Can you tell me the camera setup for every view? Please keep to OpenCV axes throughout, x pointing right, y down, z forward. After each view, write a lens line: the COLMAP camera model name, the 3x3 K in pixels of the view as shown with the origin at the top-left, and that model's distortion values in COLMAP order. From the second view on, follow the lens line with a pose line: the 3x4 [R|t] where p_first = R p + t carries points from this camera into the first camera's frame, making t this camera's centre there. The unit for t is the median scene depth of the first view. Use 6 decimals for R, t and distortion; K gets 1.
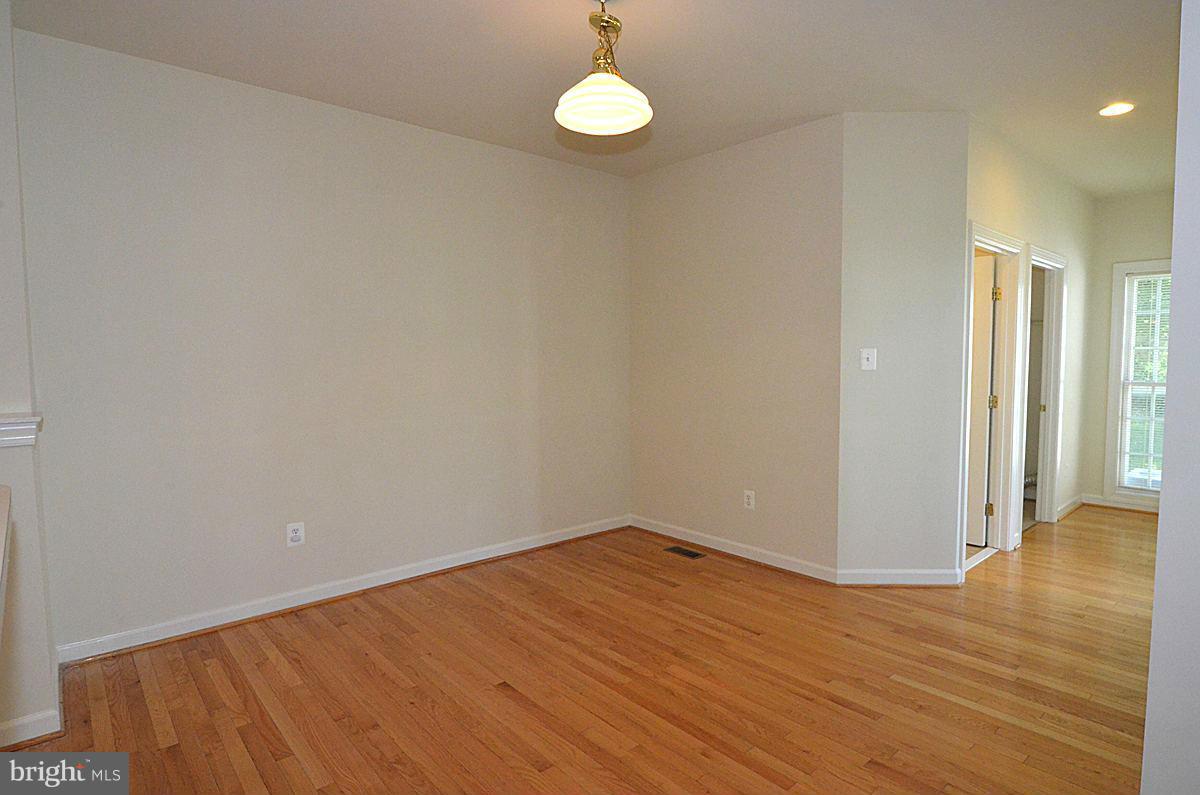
lens RADIAL K [[650.9, 0, 622.3], [0, 650.9, 392.4], [0, 0, 1]] dist [-0.000712, 0.000128]
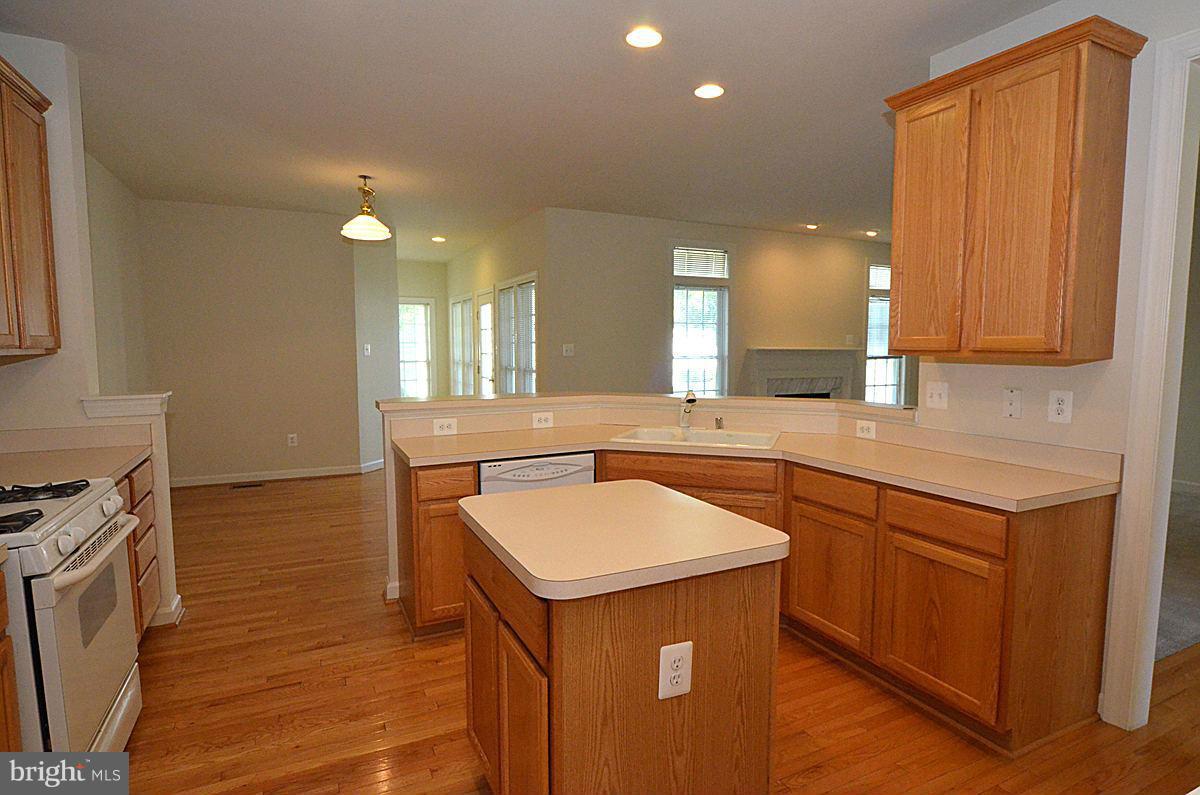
lens RADIAL K [[639.0, 0, 628.6], [0, 639.0, 399.4], [0, 0, 1]] dist [-0.001795, 0.000401]
pose [[0.261302, -0.083069, 0.961676, -1.237583], [0.055637, 0.995930, 0.070910, 0.004101], [-0.963652, 0.034976, 0.264861, -0.230731]]
